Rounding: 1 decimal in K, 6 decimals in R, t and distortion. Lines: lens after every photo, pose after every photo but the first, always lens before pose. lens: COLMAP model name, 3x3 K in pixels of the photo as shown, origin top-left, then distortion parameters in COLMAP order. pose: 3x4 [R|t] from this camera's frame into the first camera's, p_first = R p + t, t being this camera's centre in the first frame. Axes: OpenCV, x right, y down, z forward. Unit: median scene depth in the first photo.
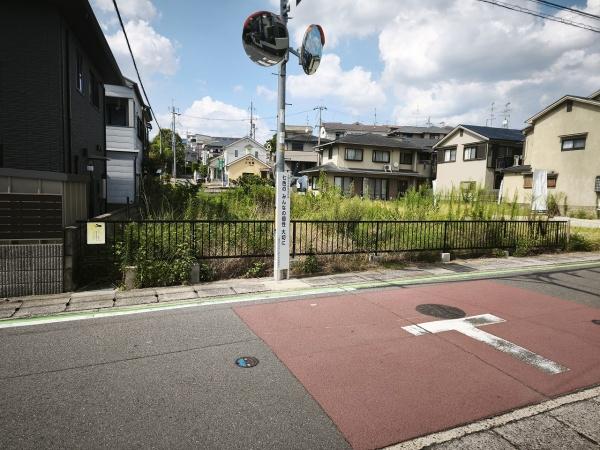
lens RADIAL K [[396.6, 0, 303.5], [0, 396.6, 223.9], [0, 0, 1]] dist [0.077023, -0.055230]
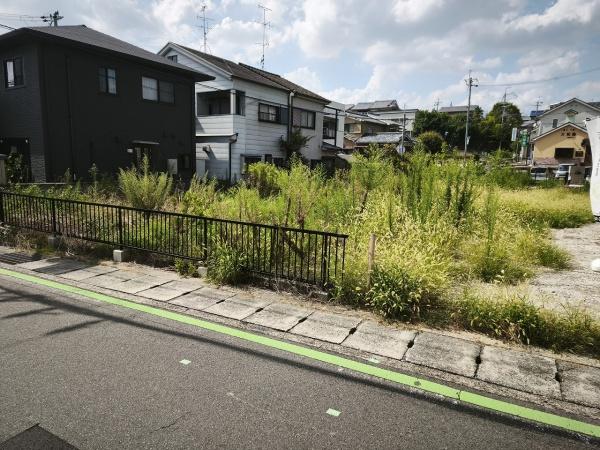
lens RADIAL K [[396.6, 0, 294.5], [0, 396.6, 221.4], [0, 0, 1]] dist [0.077023, -0.055230]
pose [[0.594593, 0.106108, -0.796994, 0.646491], [-0.075831, 0.994236, 0.075794, -0.034281], [0.800443, 0.015370, 0.599212, 0.468528]]
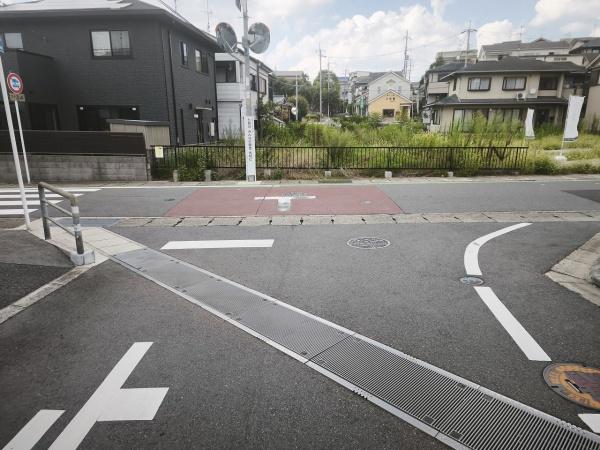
lens RADIAL K [[397.1, 0, 297.0], [0, 397.1, 228.3], [0, 0, 1]] dist [0.062534, -0.032109]
pose [[0.902395, 0.079117, -0.423584, 0.379949], [-0.009431, 0.986391, 0.164146, 0.024936], [0.430806, -0.144130, 0.890861, -0.205433]]
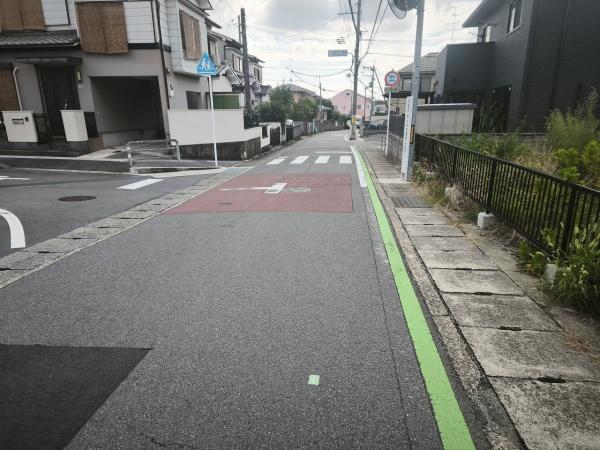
lens RADIAL K [[391.6, 0, 300.6], [0, 391.6, 223.8], [0, 0, 1]] dist [0.042775, -0.000688]
pose [[-0.505469, 0.213512, -0.836011, 0.562115], [-0.074606, 0.954457, 0.288870, -0.034610], [0.859613, 0.208387, -0.466519, 0.598449]]
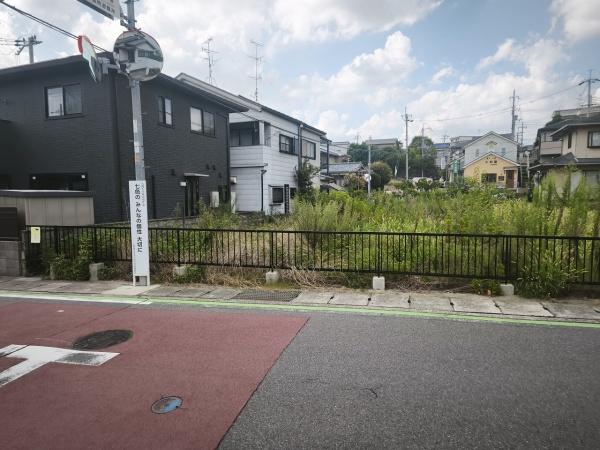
lens RADIAL K [[396.6, 0, 301.4], [0, 396.6, 224.3], [0, 0, 1]] dist [0.077023, -0.055230]
pose [[0.765679, 0.011628, -0.643118, 0.405615], [-0.020684, 0.999765, -0.006550, -0.008552], [0.642891, 0.018317, 0.765739, 0.209460]]
